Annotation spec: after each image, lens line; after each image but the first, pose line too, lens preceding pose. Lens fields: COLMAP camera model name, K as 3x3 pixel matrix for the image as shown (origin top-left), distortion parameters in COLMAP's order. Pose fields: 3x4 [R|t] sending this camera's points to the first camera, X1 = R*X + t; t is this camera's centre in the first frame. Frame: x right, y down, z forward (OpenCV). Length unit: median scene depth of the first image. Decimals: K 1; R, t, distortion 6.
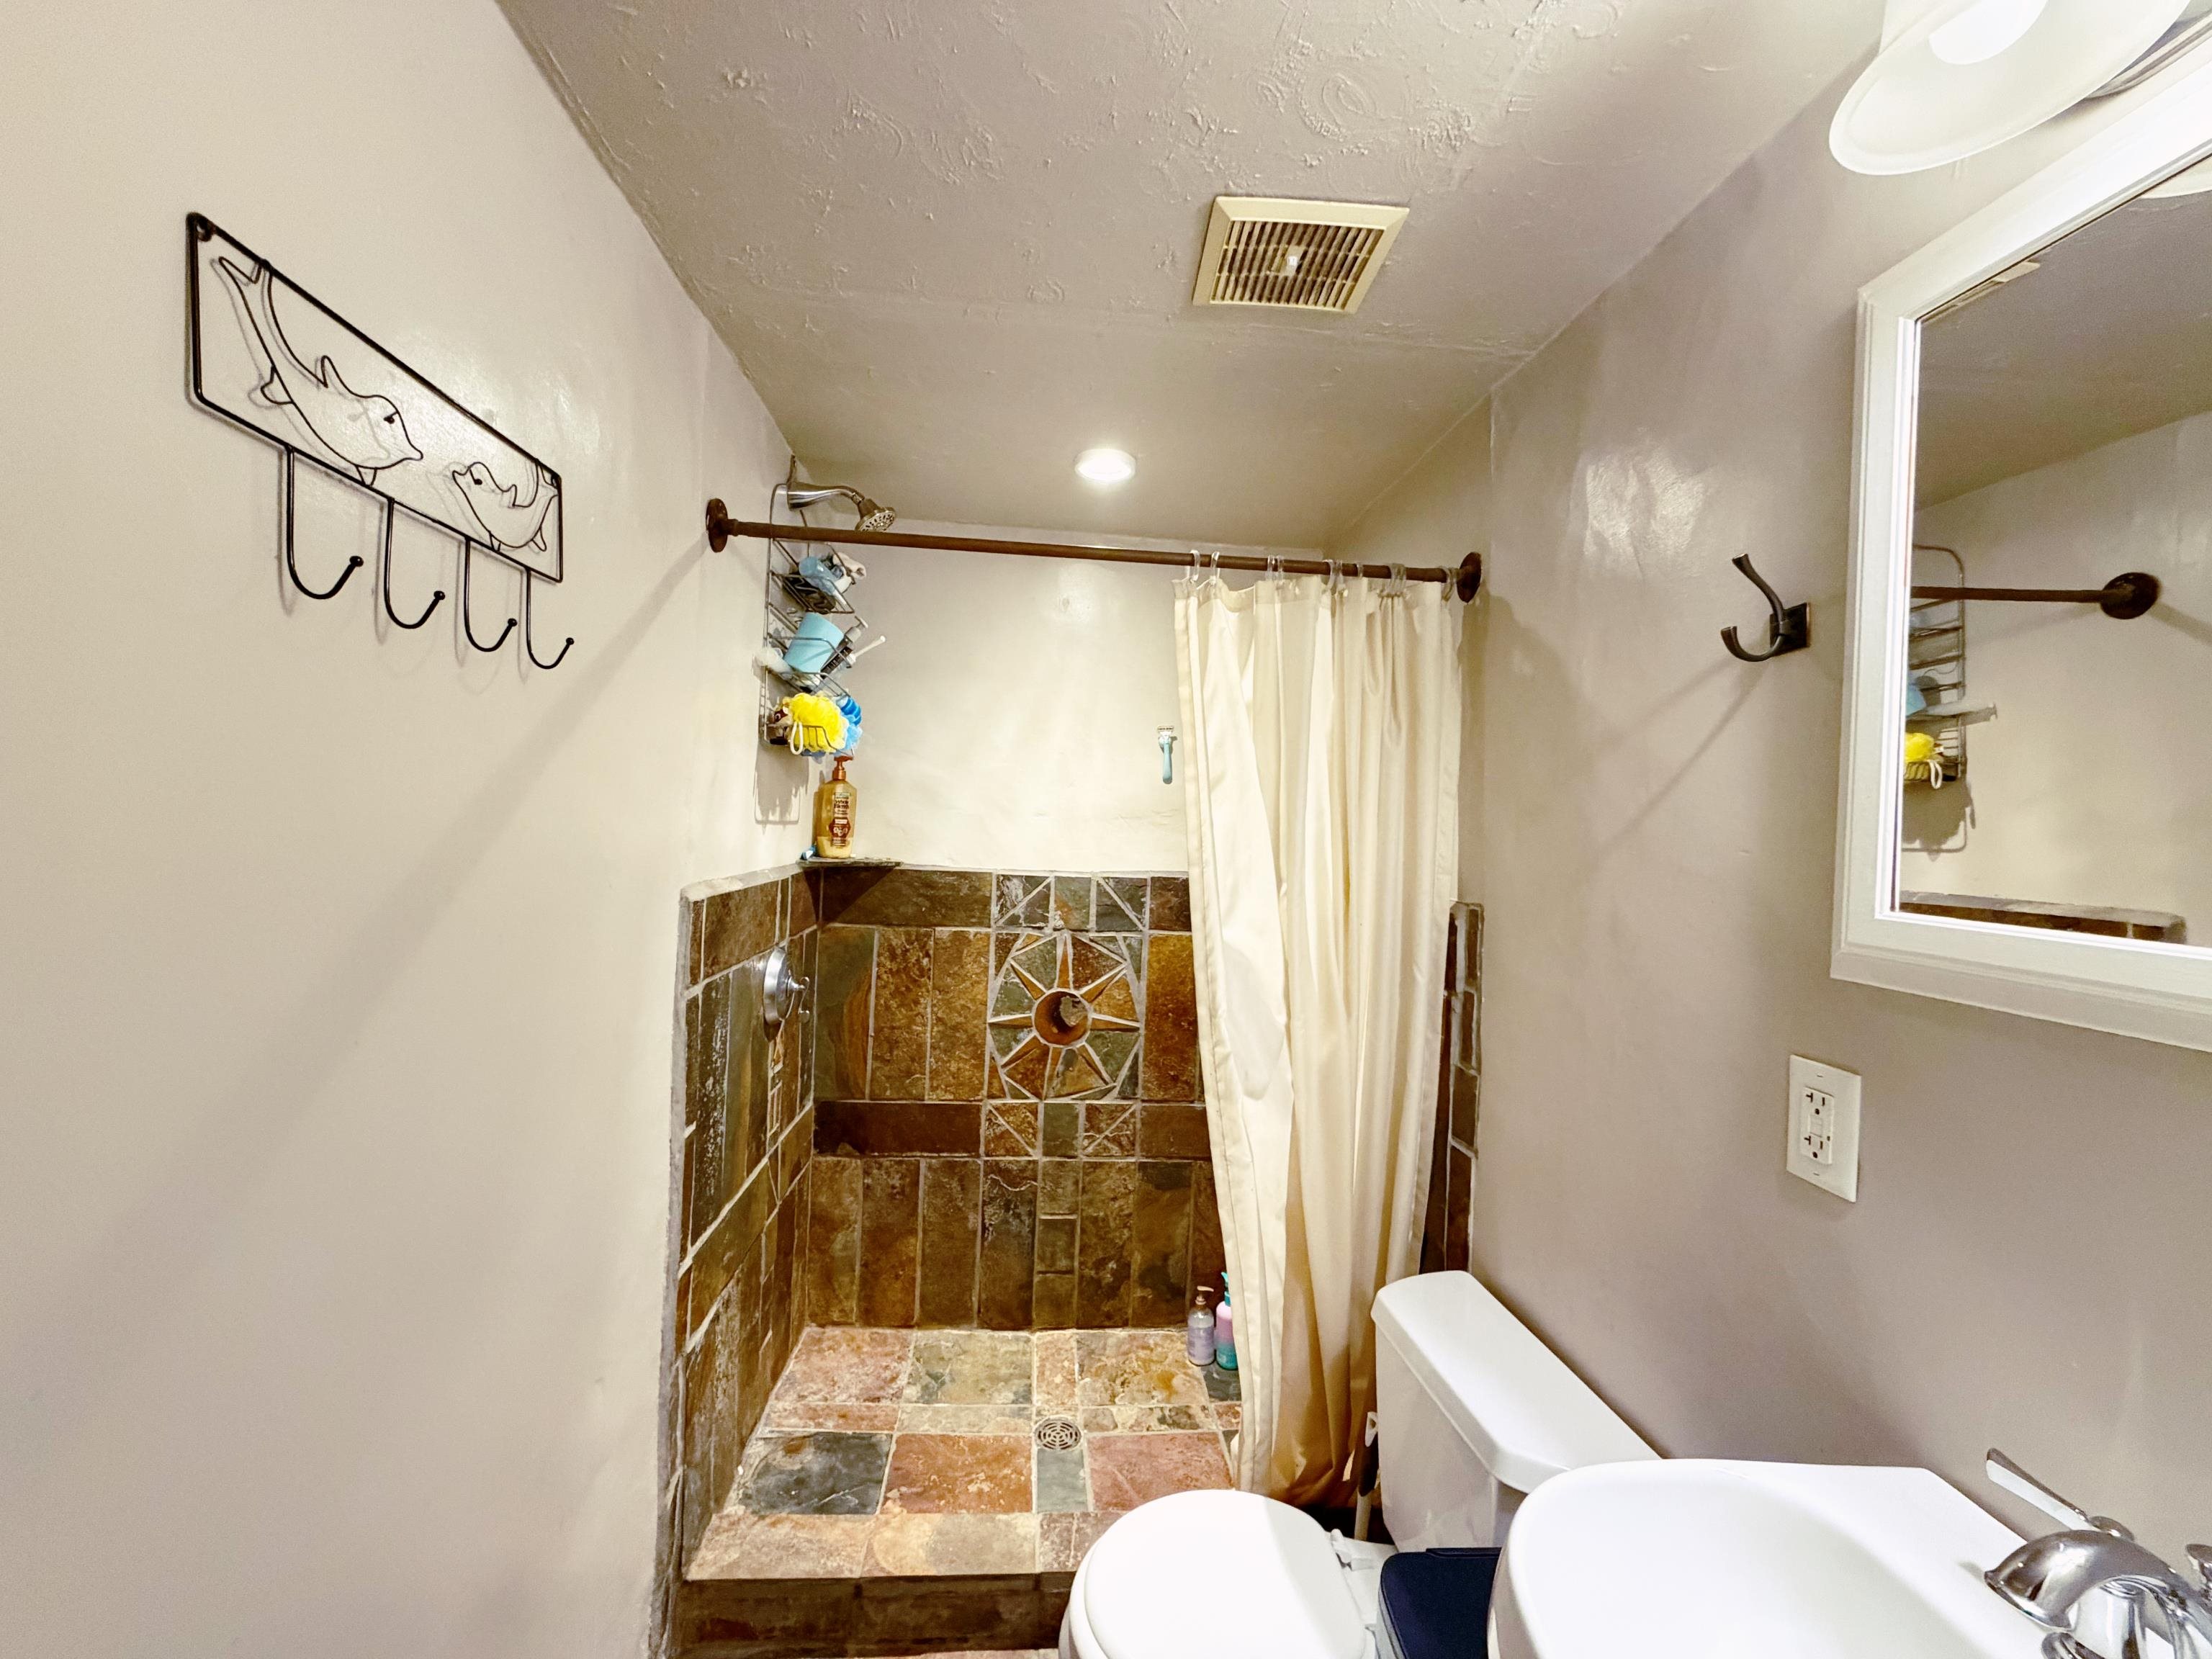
lens RADIAL K [[881.0, 0, 1101.8], [0, 881.0, 832.9], [0, 0, 1]] dist [0.000115, 0.000315]
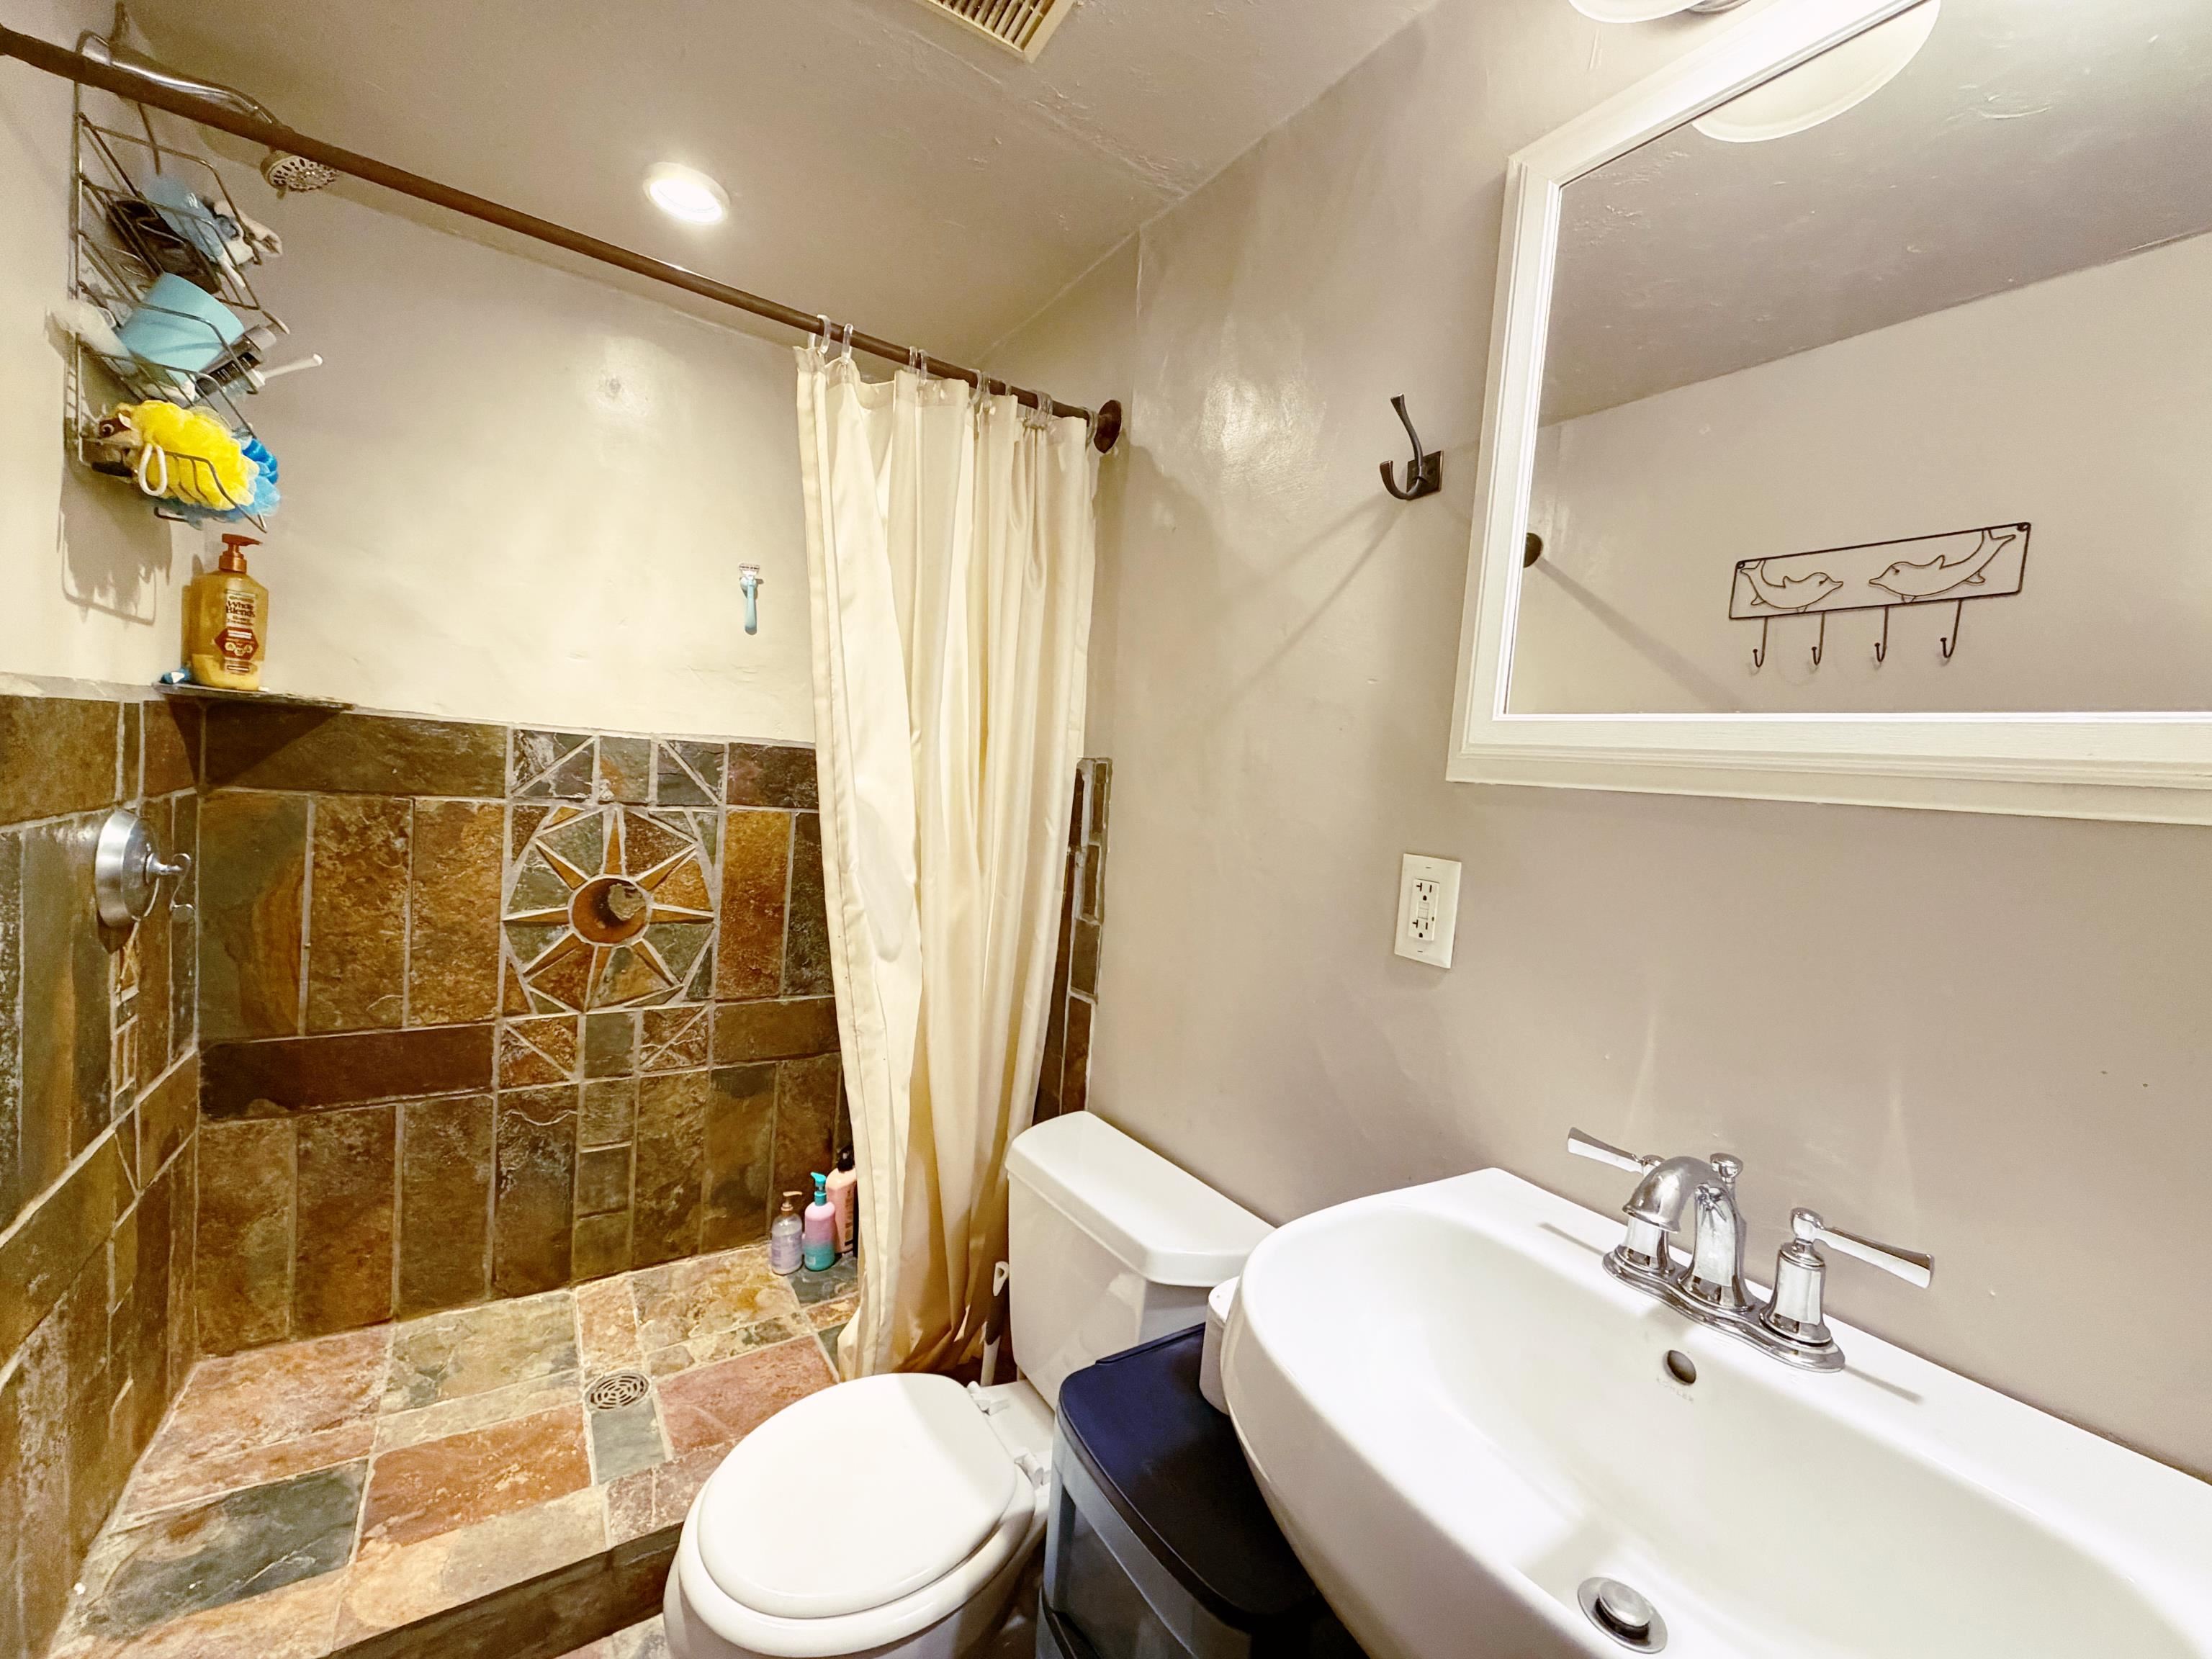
lens RADIAL K [[881.0, 0, 1100.6], [0, 881.0, 831.6], [0, 0, 1]] dist [0.000115, 0.000315]
pose [[0.873524, -0.003081, 0.486771, -0.046628], [-0.038832, 0.996352, 0.075991, 0.057915], [-0.485229, -0.085282, 0.870218, 0.075208]]
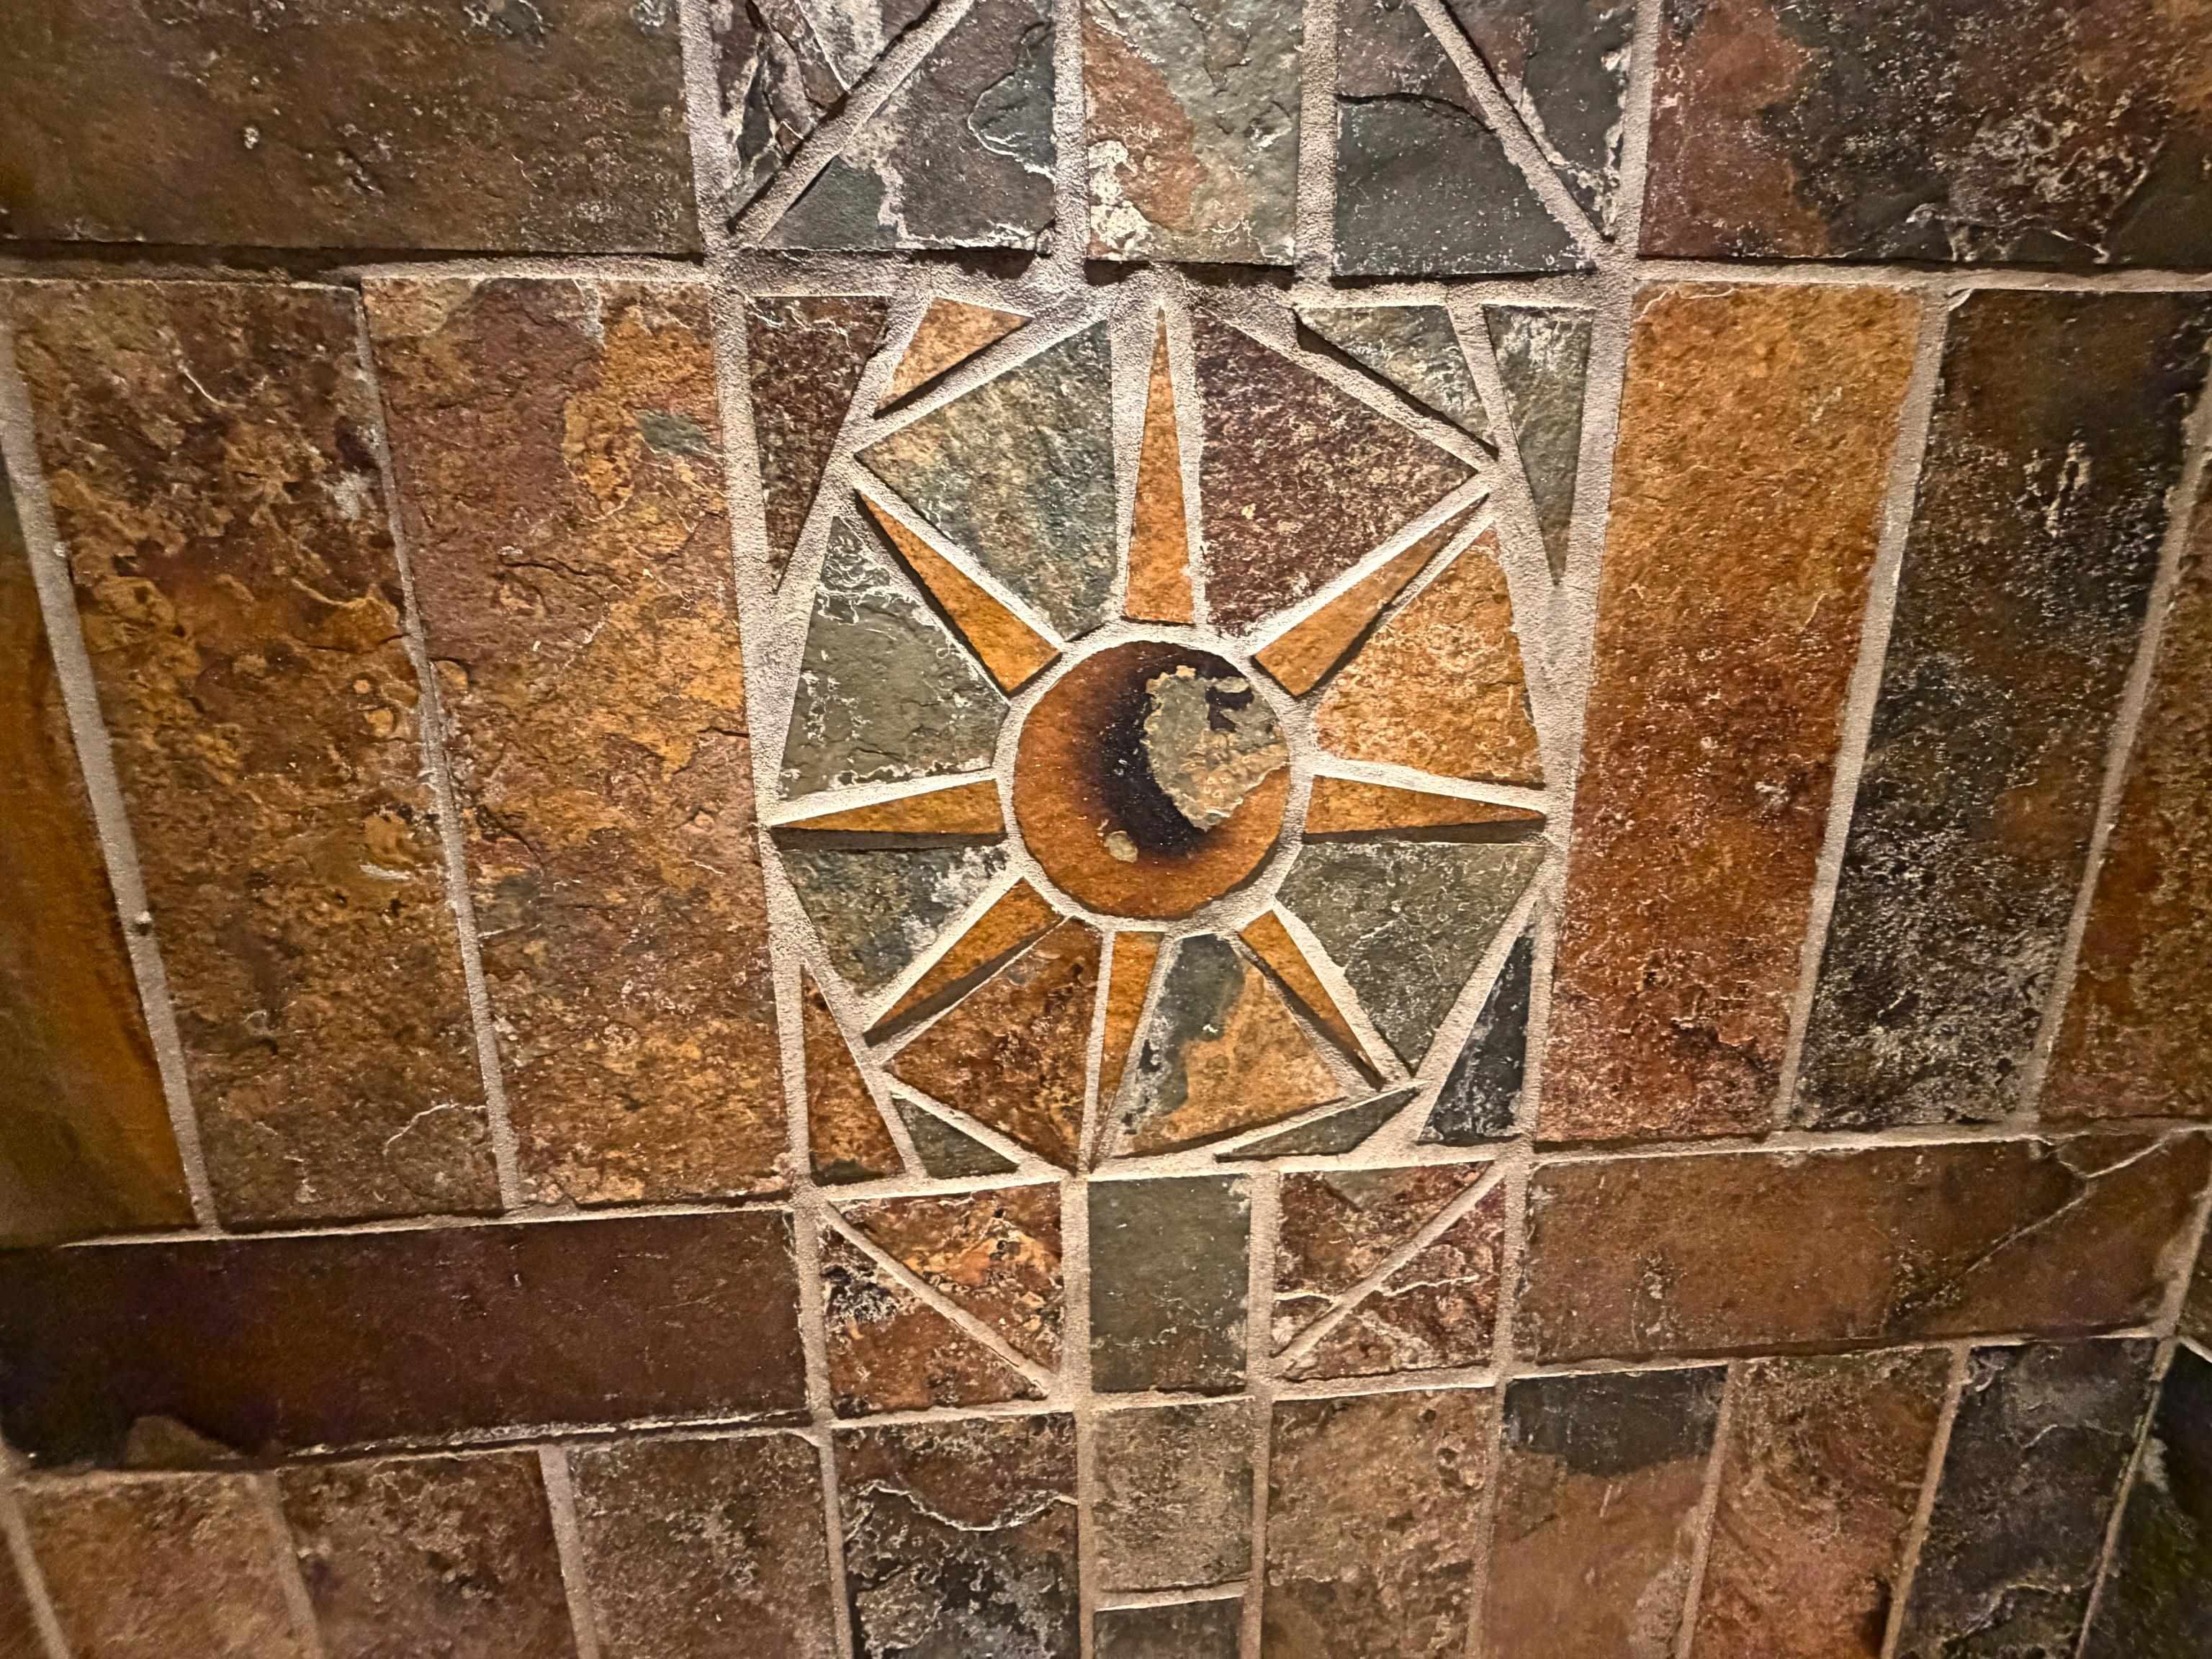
lens RADIAL K [[881.0, 0, 1105.0], [0, 881.0, 831.6], [0, 0, 1]] dist [0.000115, 0.000315]
pose [[0.998758, -0.047691, -0.014392, -0.054701], [0.049673, 0.975307, 0.215194, 0.180213], [0.003774, -0.215642, 0.976465, 0.820440]]
